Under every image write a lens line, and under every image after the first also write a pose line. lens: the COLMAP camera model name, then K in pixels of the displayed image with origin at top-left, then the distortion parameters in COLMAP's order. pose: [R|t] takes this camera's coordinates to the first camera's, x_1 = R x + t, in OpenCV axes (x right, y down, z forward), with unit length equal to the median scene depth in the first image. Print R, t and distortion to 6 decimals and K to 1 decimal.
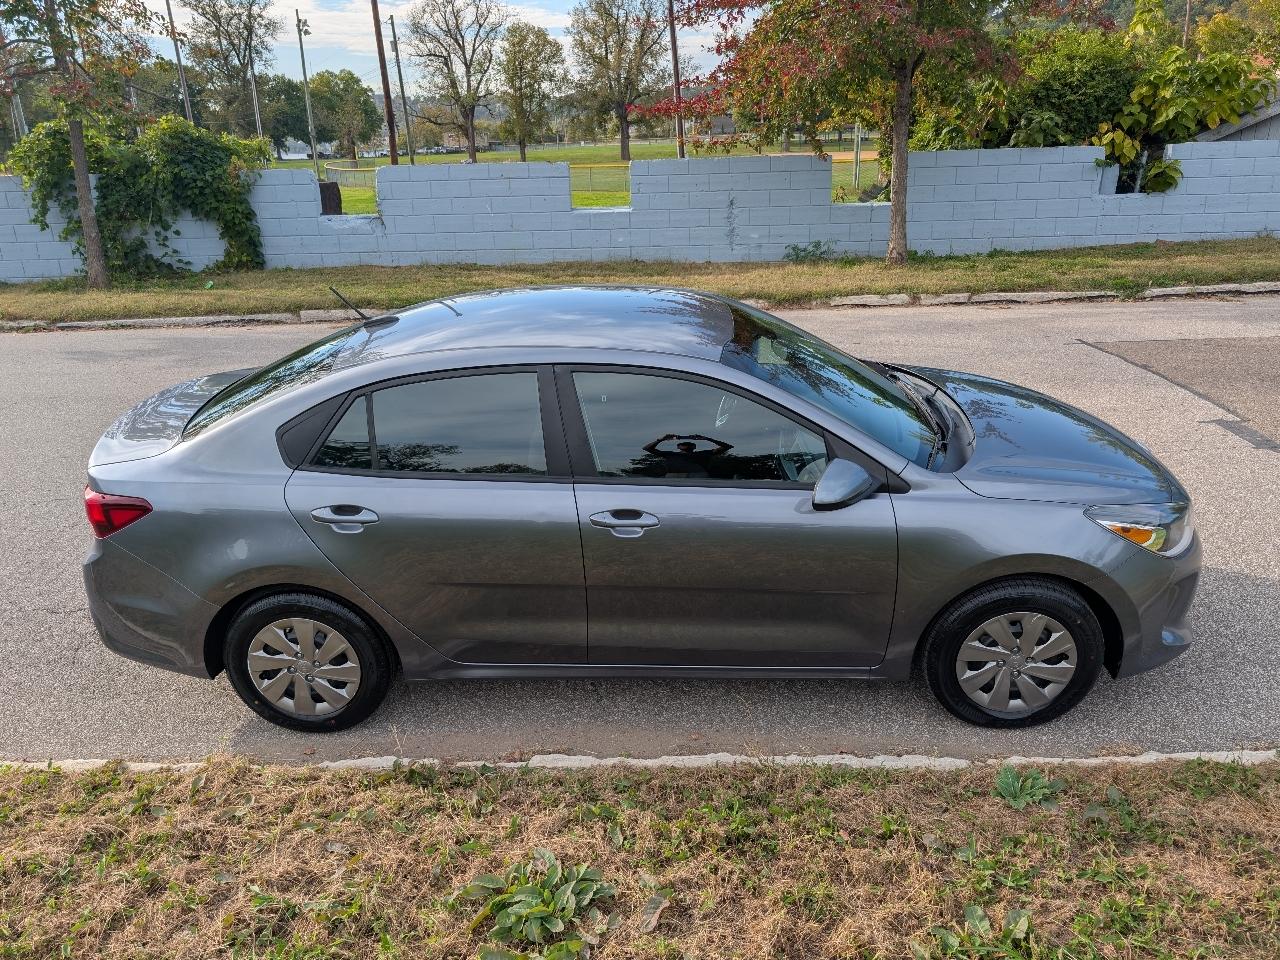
lens RADIAL K [[949.7, 0, 629.3], [0, 949.7, 478.6], [0, 0, 1]] dist [0.010395, -0.012235]
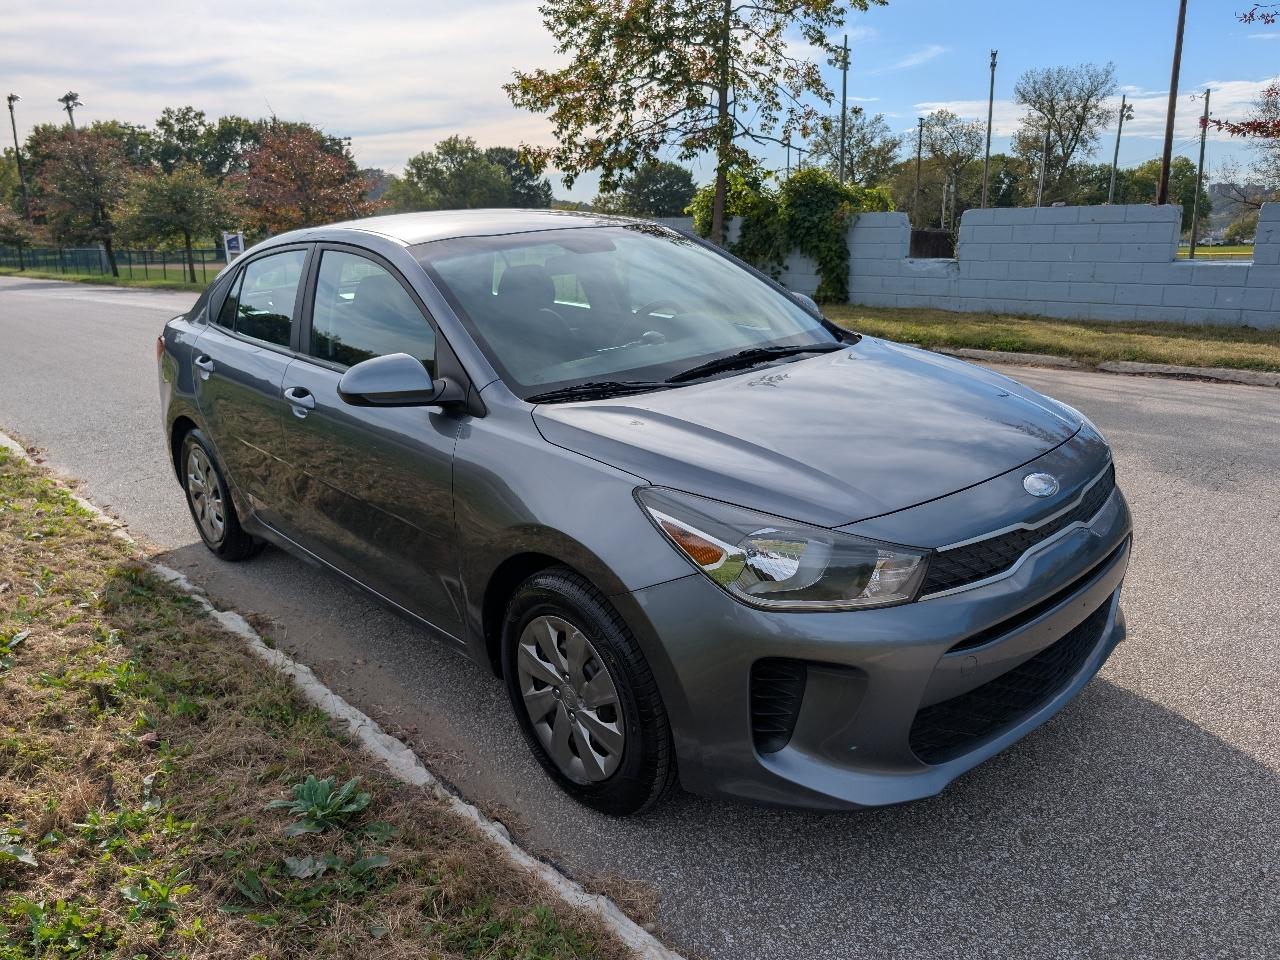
lens RADIAL K [[907.5, 0, 635.1], [0, 907.5, 506.8], [0, 0, 1]] dist [-0.000392, -0.006555]
pose [[0.708505, 0.222282, -0.669785, 0.196254], [-0.250627, 0.966484, 0.055632, 0.002688], [0.659703, 0.128451, 0.740468, 0.121277]]
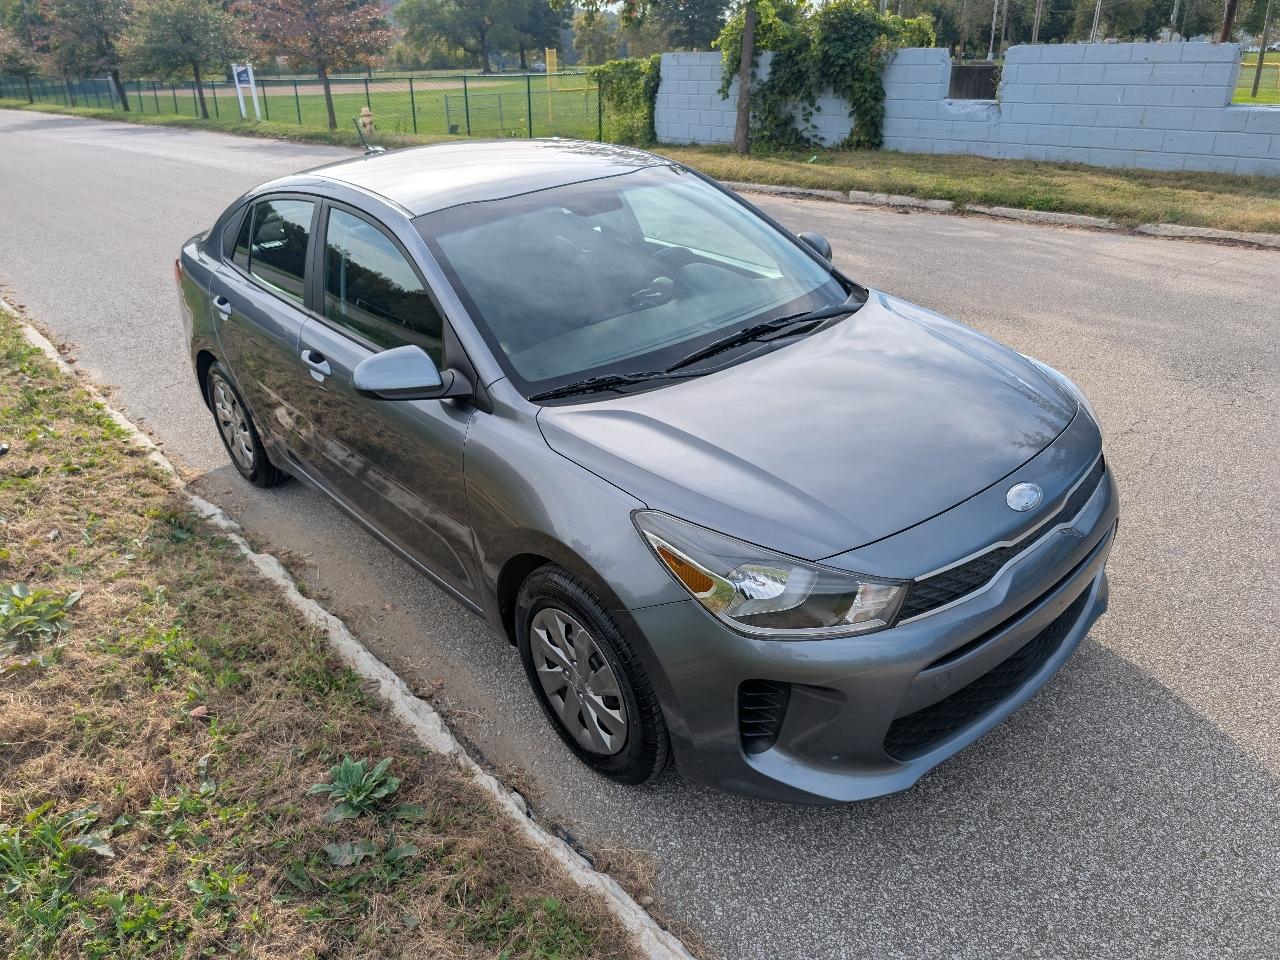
lens RADIAL K [[907.2, 0, 640.0], [0, 907.2, 480.0], [0, 0, 1]] dist [-0.000519, -0.009681]
pose [[0.692193, 0.318307, -0.647727, 0.196942], [-0.238889, 0.947945, 0.210552, -0.028438], [0.681029, 0.008992, 0.732201, 0.116926]]
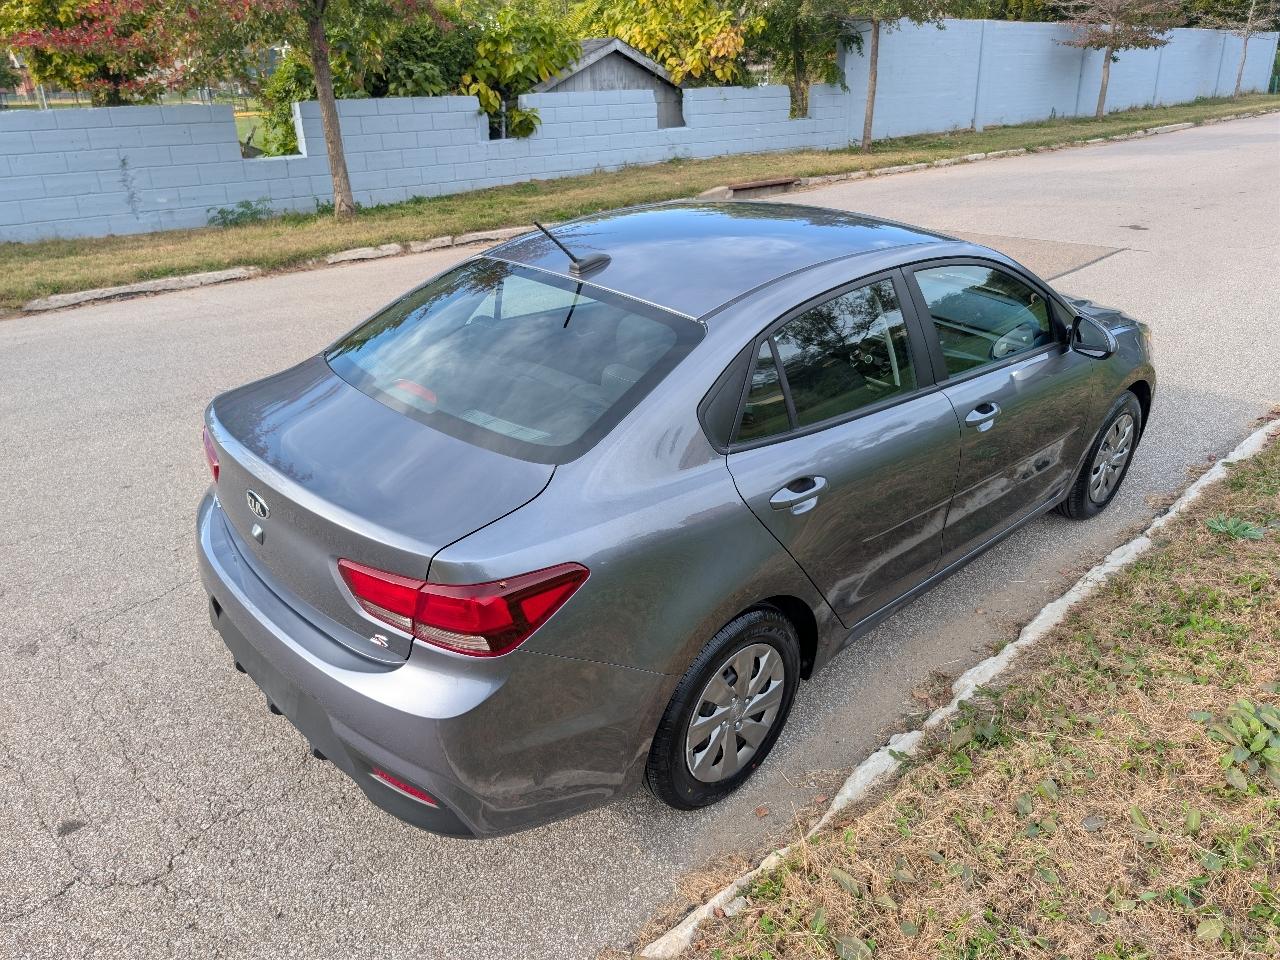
lens RADIAL K [[918.9, 0, 640.0], [0, 918.9, 480.0], [0, 0, 1]] dist [0.005031, -0.005714]
pose [[0.689381, -0.273490, 0.670789, -0.201939], [0.244215, 0.959528, 0.140230, -0.024576], [-0.681992, 0.067145, 0.728271, 0.120373]]
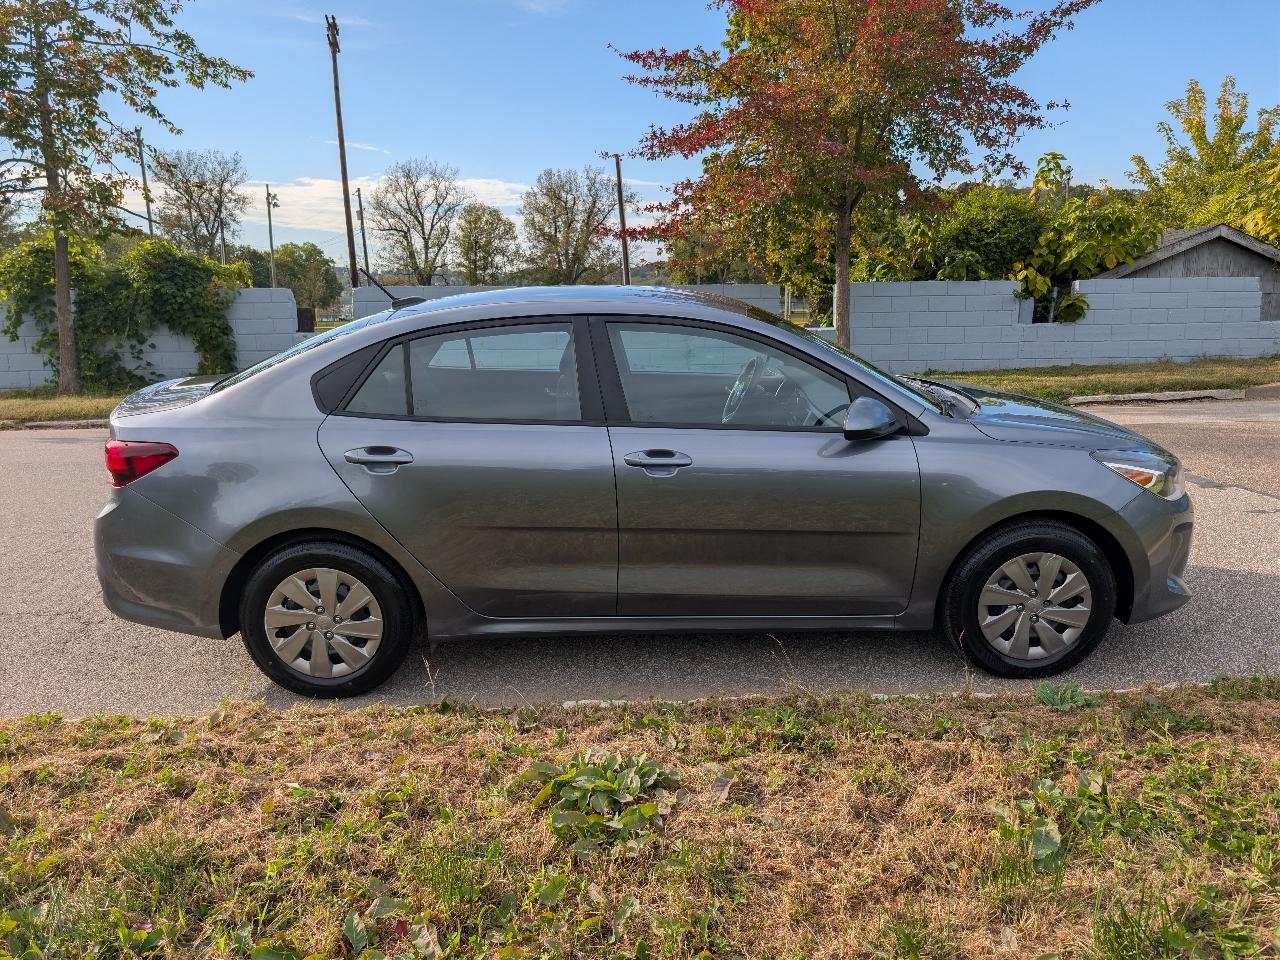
lens RADIAL K [[918.9, 0, 640.0], [0, 918.9, 480.0], [0, 0, 1]] dist [0.005031, -0.005714]
pose [[0.997407, 0.005394, 0.071759, -0.021098], [0.006180, 0.987082, -0.160094, 0.049596], [-0.071696, 0.160123, 0.984490, 0.006613]]
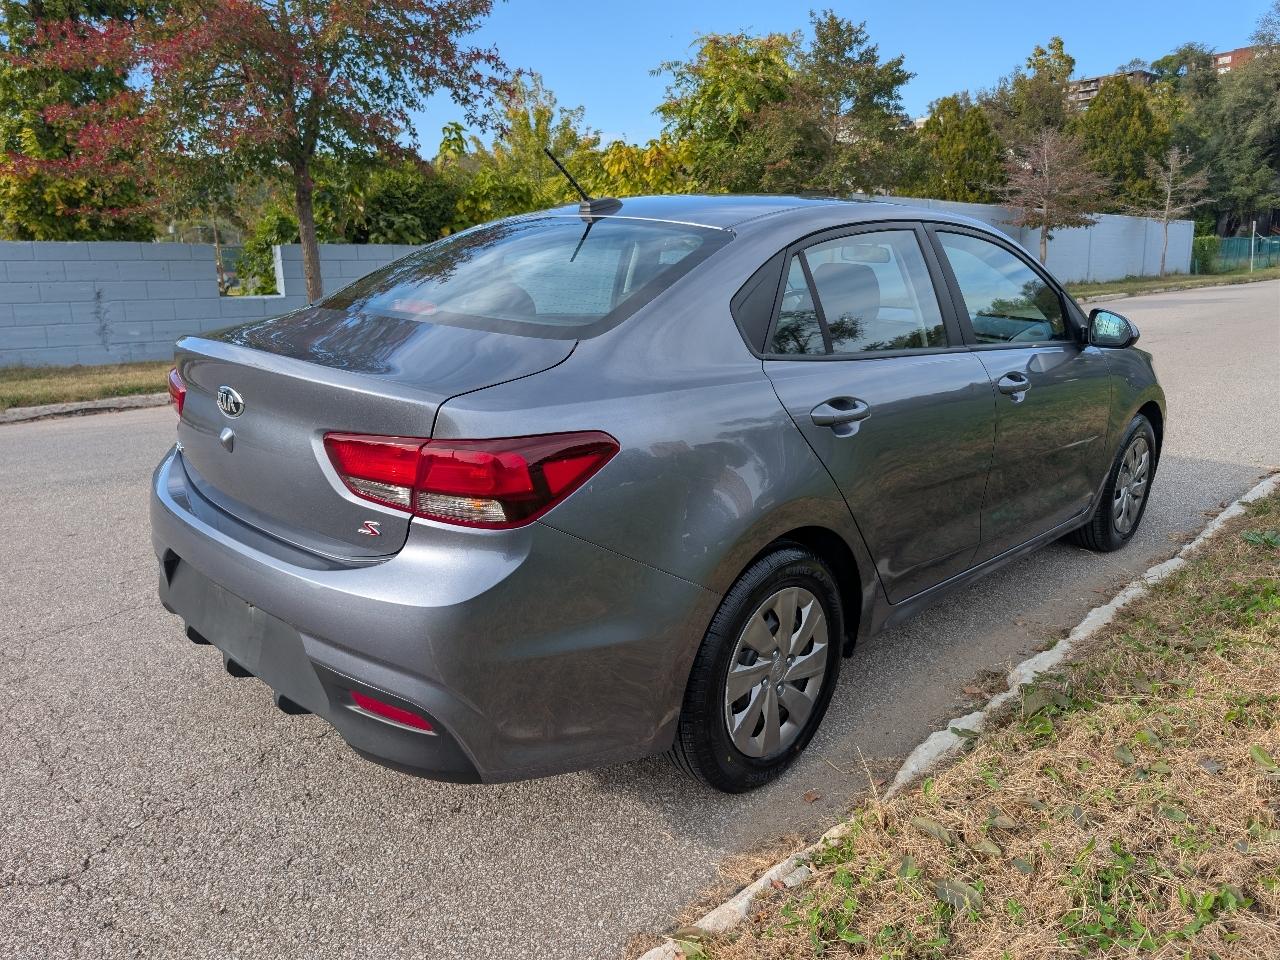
lens RADIAL K [[922.3, 0, 649.1], [0, 922.3, 488.1], [0, 0, 1]] dist [0.008227, -0.008145]
pose [[0.655125, -0.150833, 0.740312, -0.205381], [0.251607, 0.967492, -0.025536, 0.016974], [-0.712394, 0.202997, 0.671779, 0.145998]]
